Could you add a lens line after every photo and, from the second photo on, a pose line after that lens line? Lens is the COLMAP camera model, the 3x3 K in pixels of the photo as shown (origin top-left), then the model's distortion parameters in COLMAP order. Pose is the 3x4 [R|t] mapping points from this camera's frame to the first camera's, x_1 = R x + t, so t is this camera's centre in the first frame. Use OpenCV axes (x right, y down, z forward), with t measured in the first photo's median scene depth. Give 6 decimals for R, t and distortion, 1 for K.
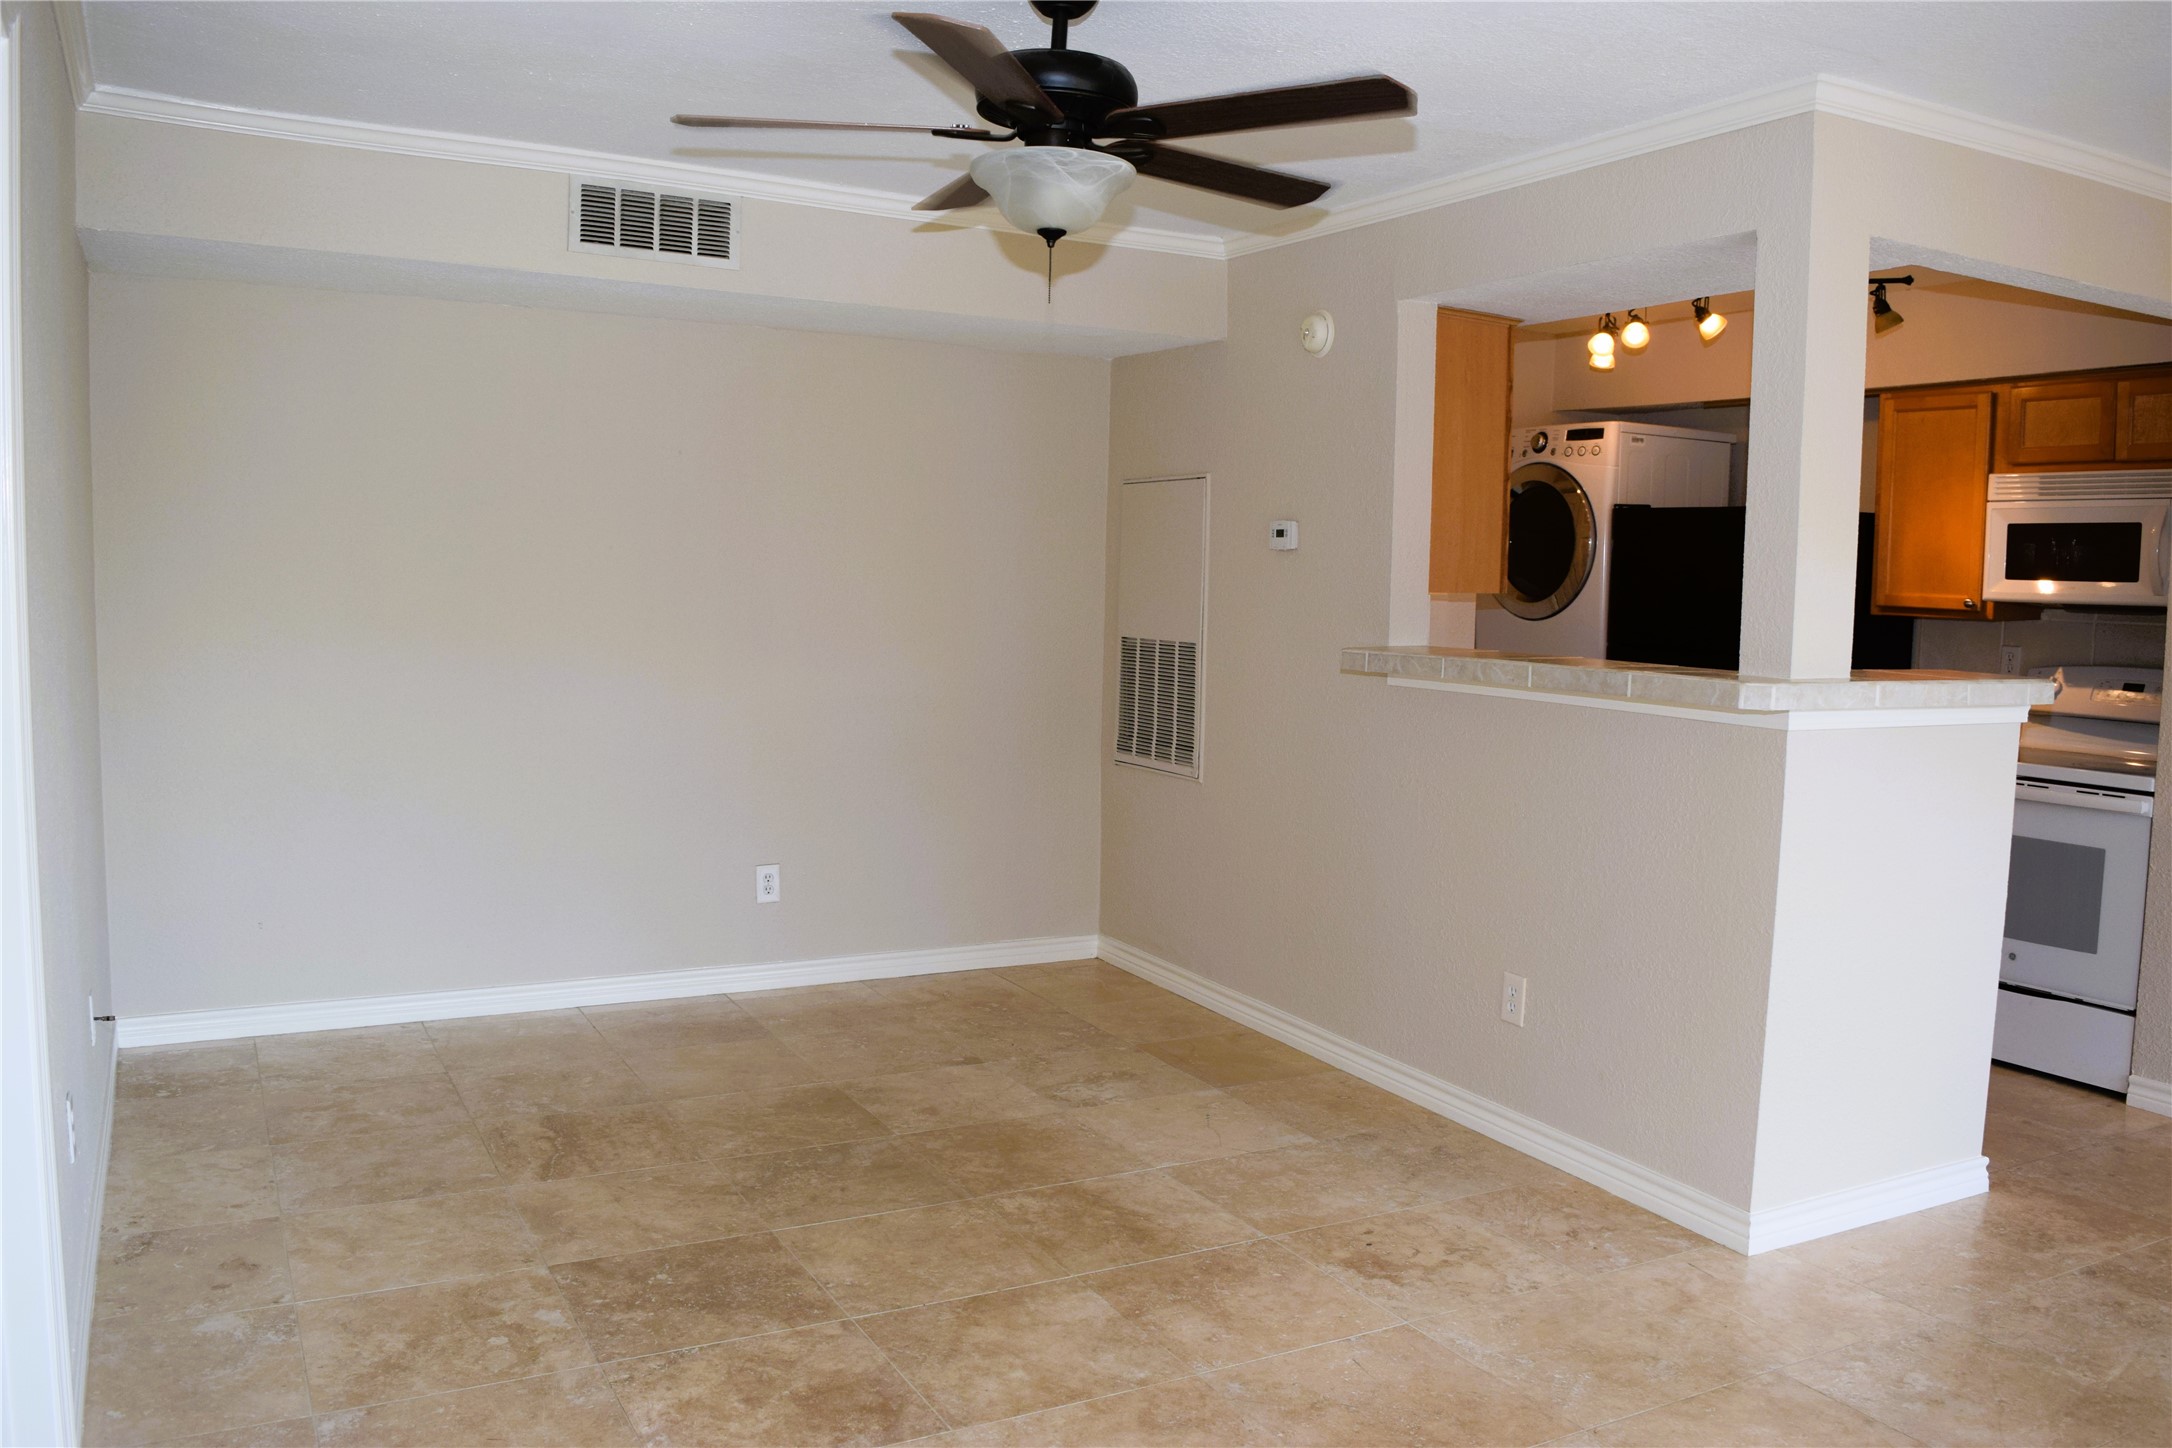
lens RADIAL K [[1698.2, 0, 1099.7], [0, 1698.2, 719.5], [0, 0, 1]] dist [-0.097270, 0.023460]
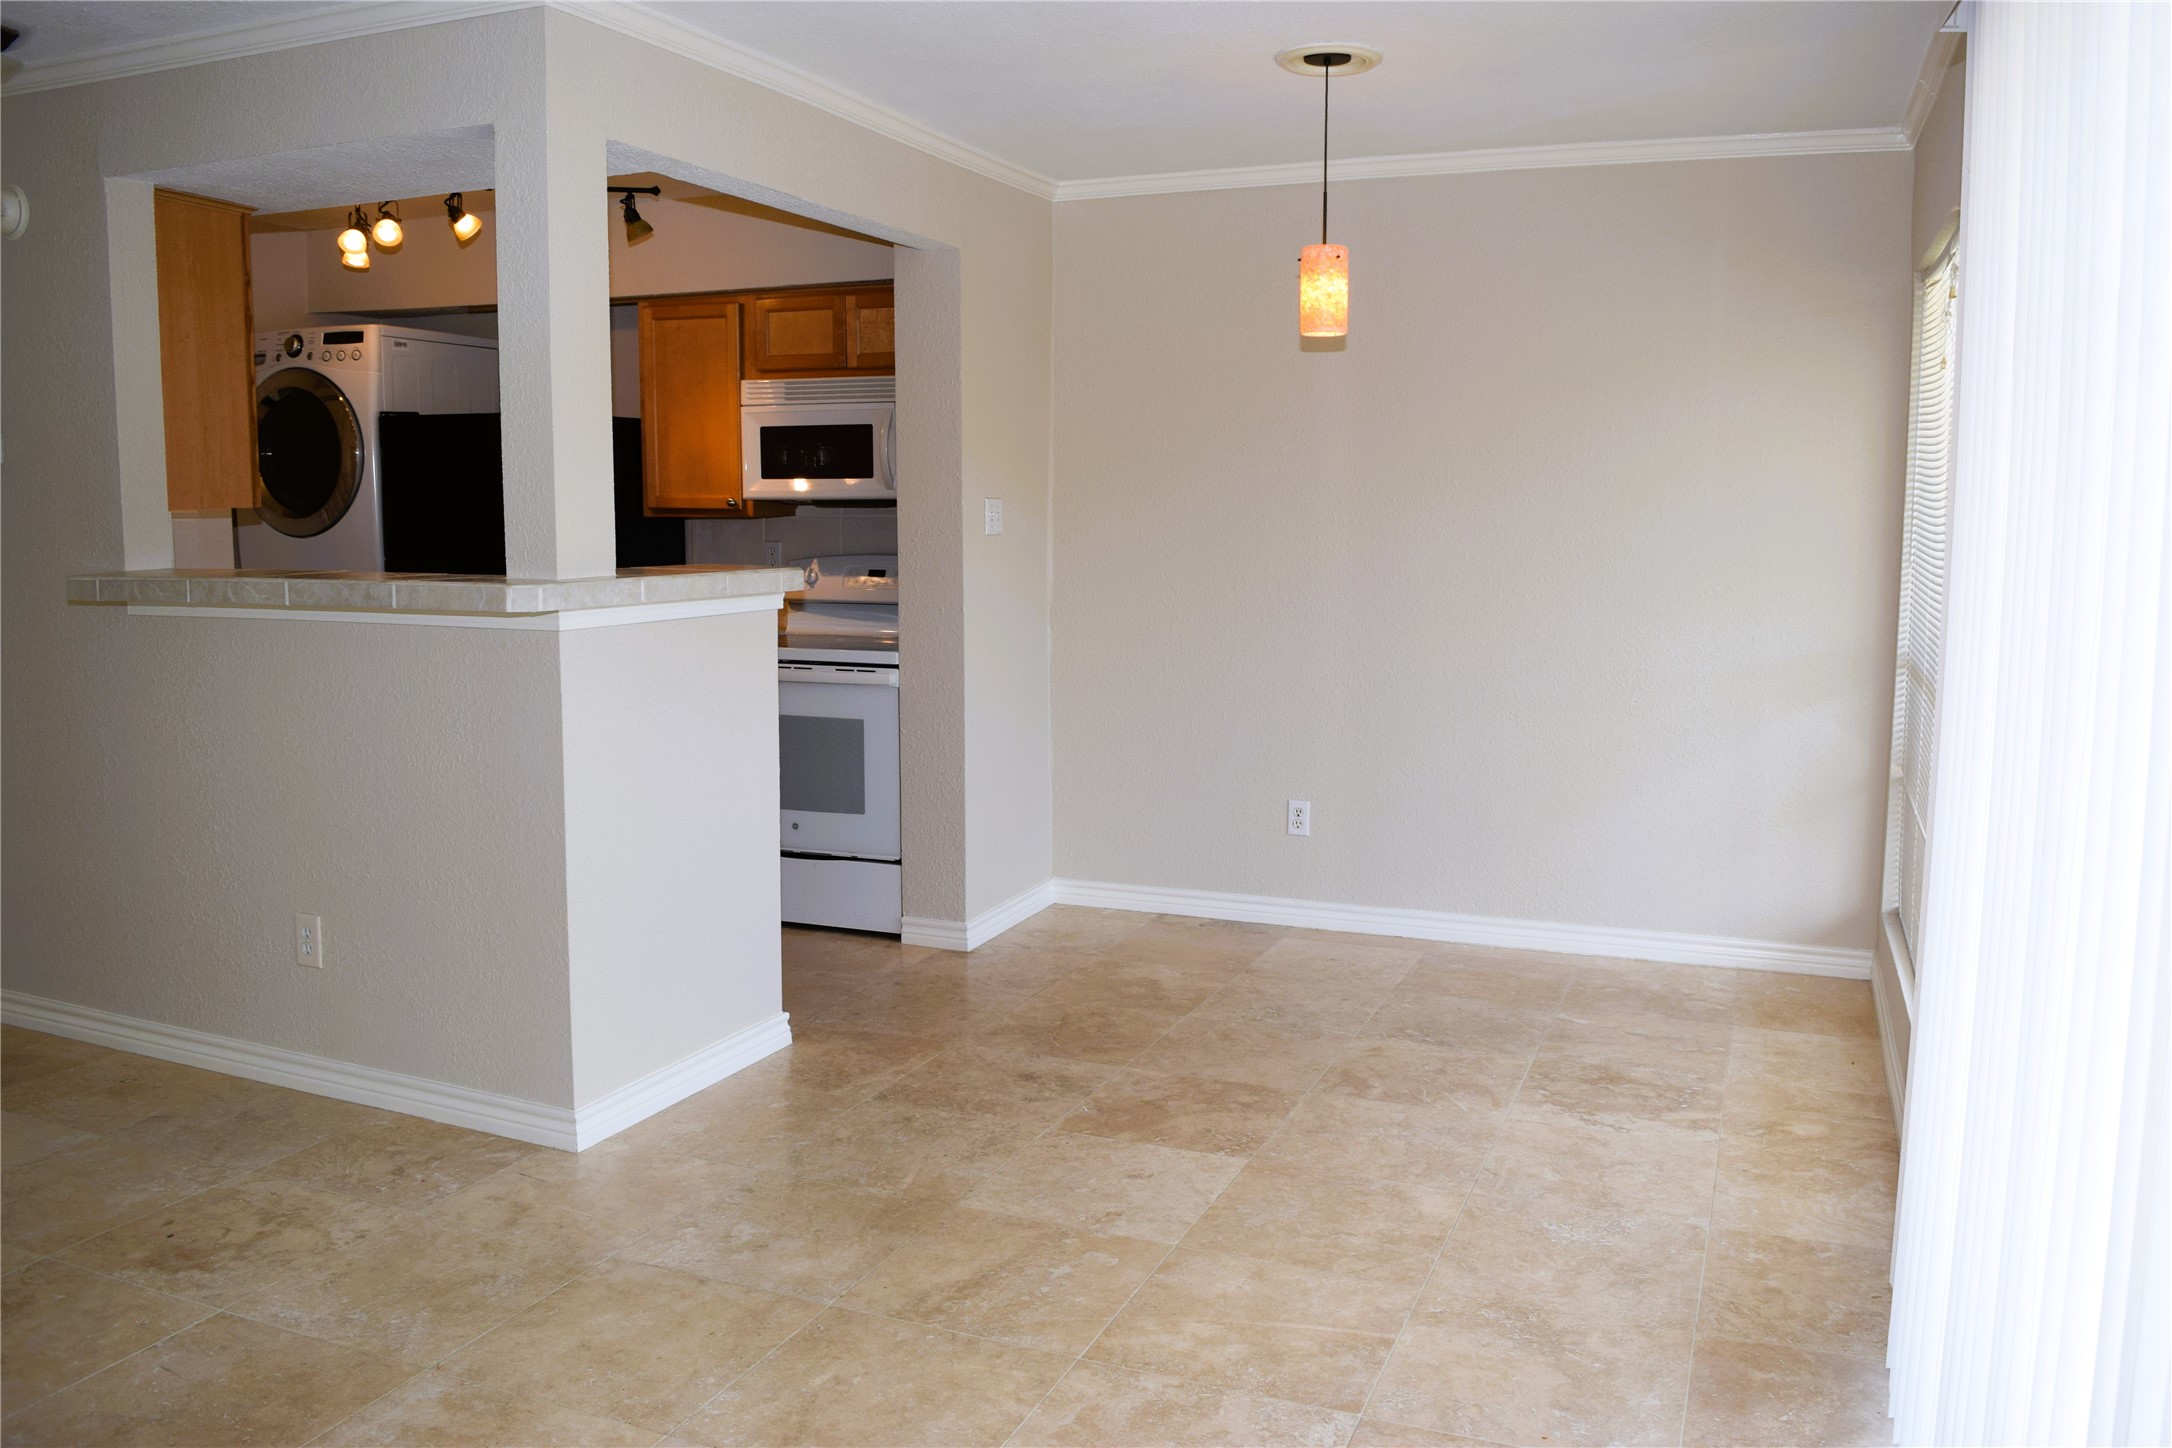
lens RADIAL K [[1698.2, 0, 1099.7], [0, 1698.2, 719.5], [0, 0, 1]] dist [-0.097270, 0.023460]
pose [[0.774524, -0.099620, 0.624651, 0.022688], [0.068278, 0.994917, 0.074011, 0.005726], [-0.628849, -0.014673, 0.777389, 0.008675]]
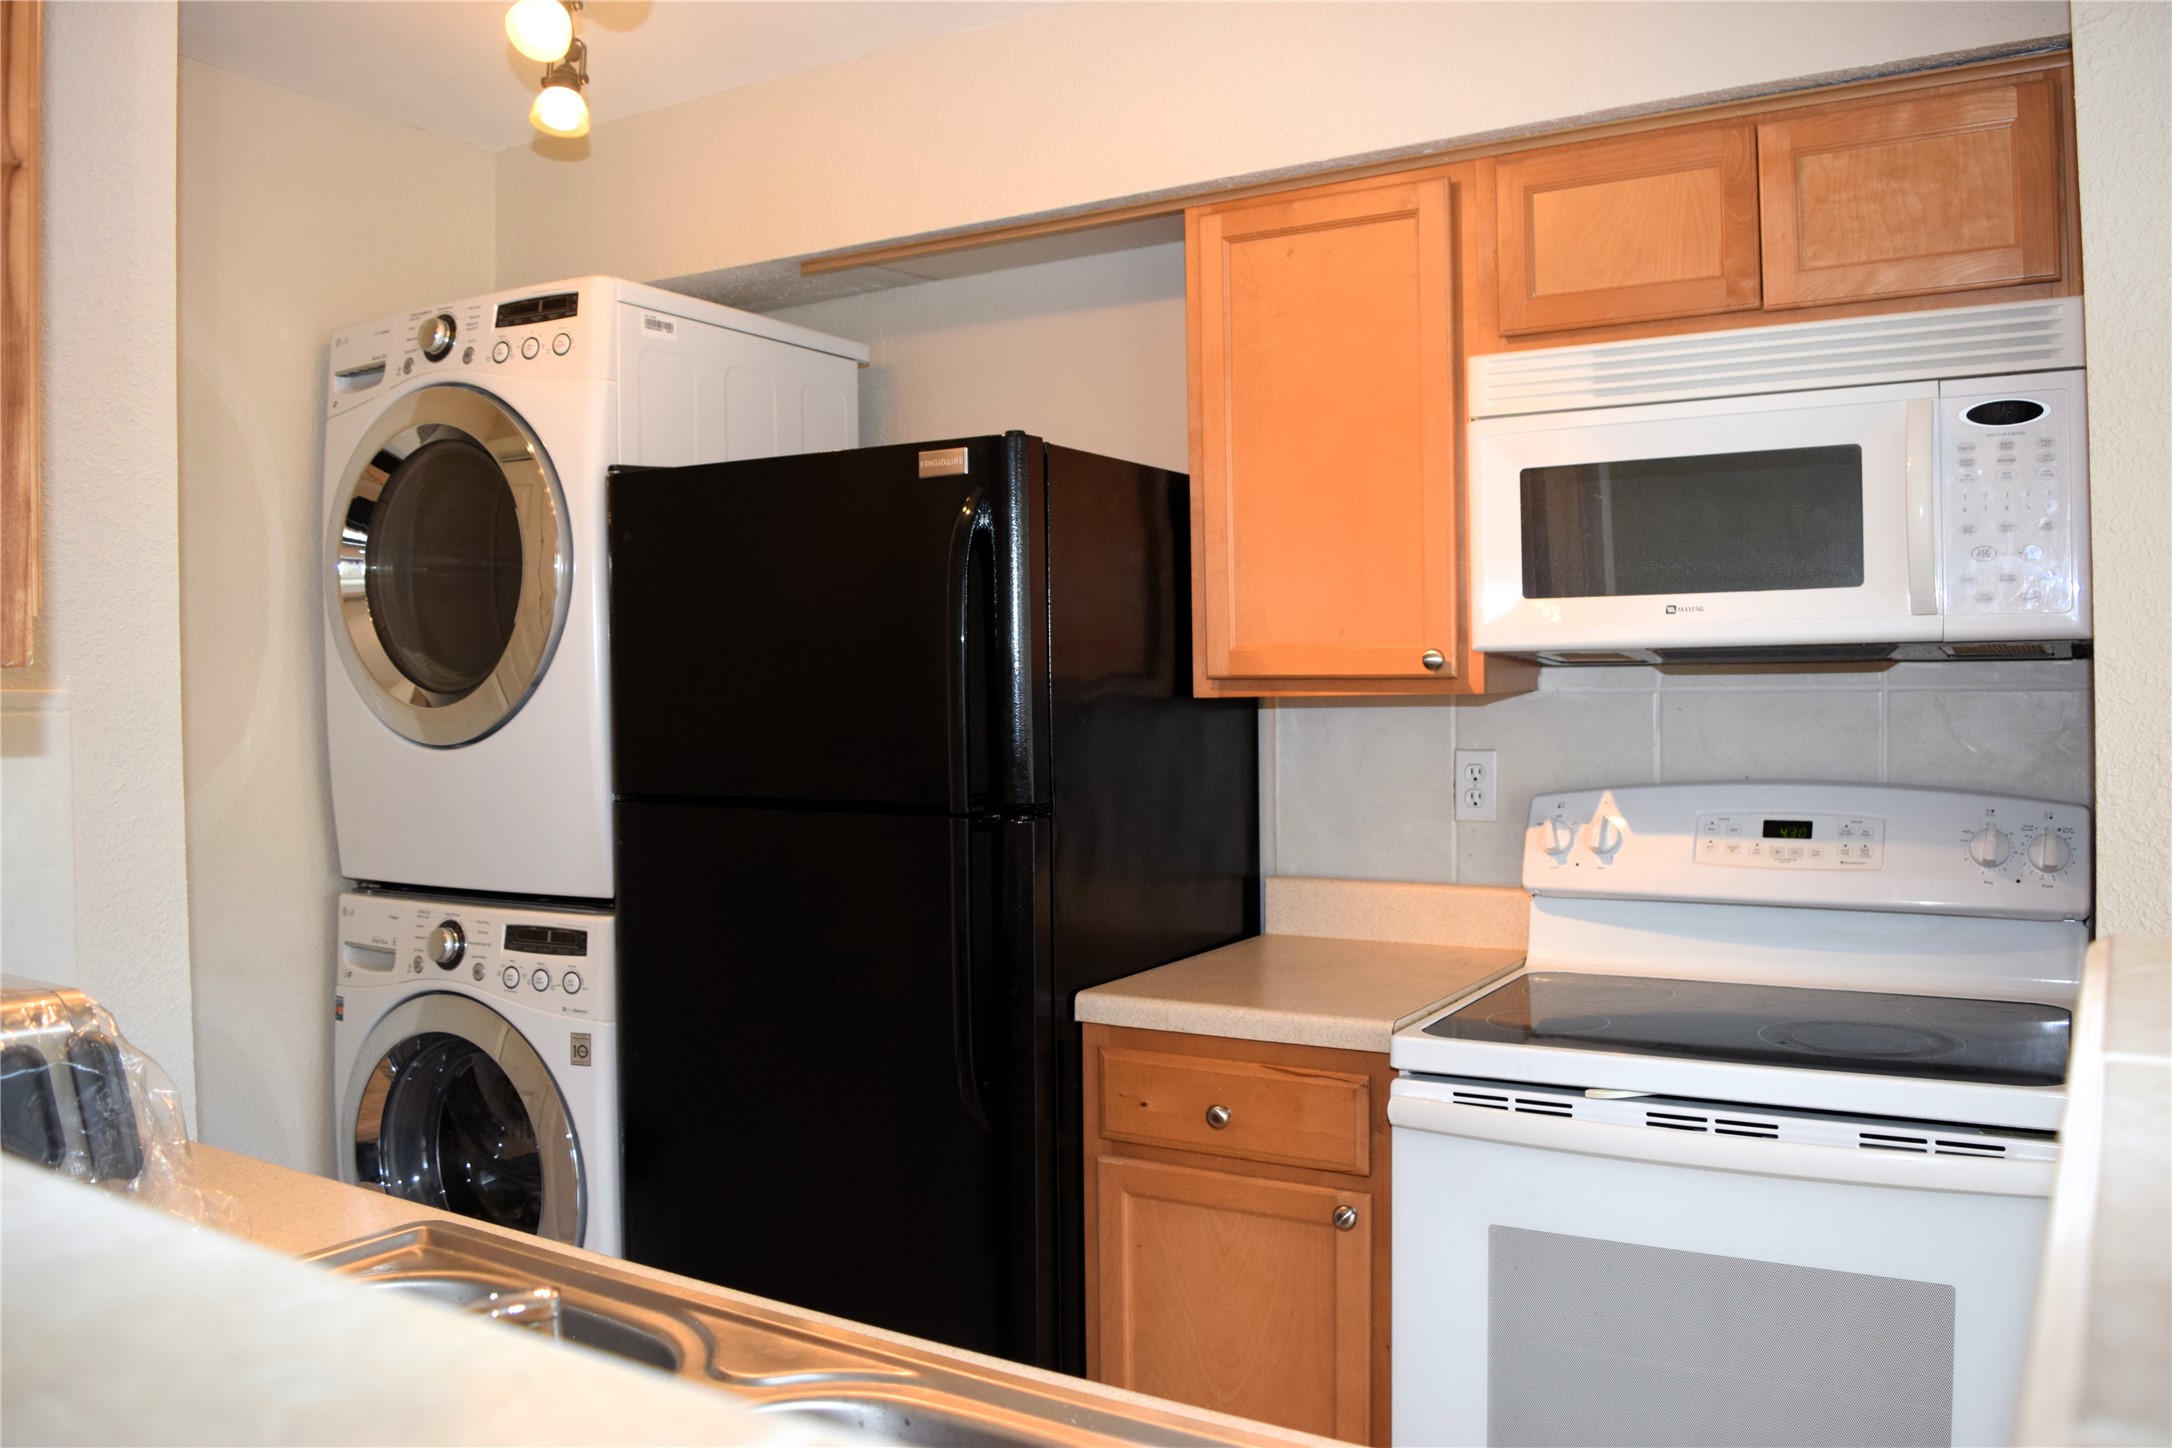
lens RADIAL K [[1698.2, 0, 1099.7], [0, 1698.2, 719.5], [0, 0, 1]] dist [-0.097270, 0.023460]
pose [[0.864630, -0.044565, 0.500429, 0.297117], [0.076418, 0.996134, -0.043324, -0.055116], [-0.496564, 0.075701, 0.864693, 0.864856]]
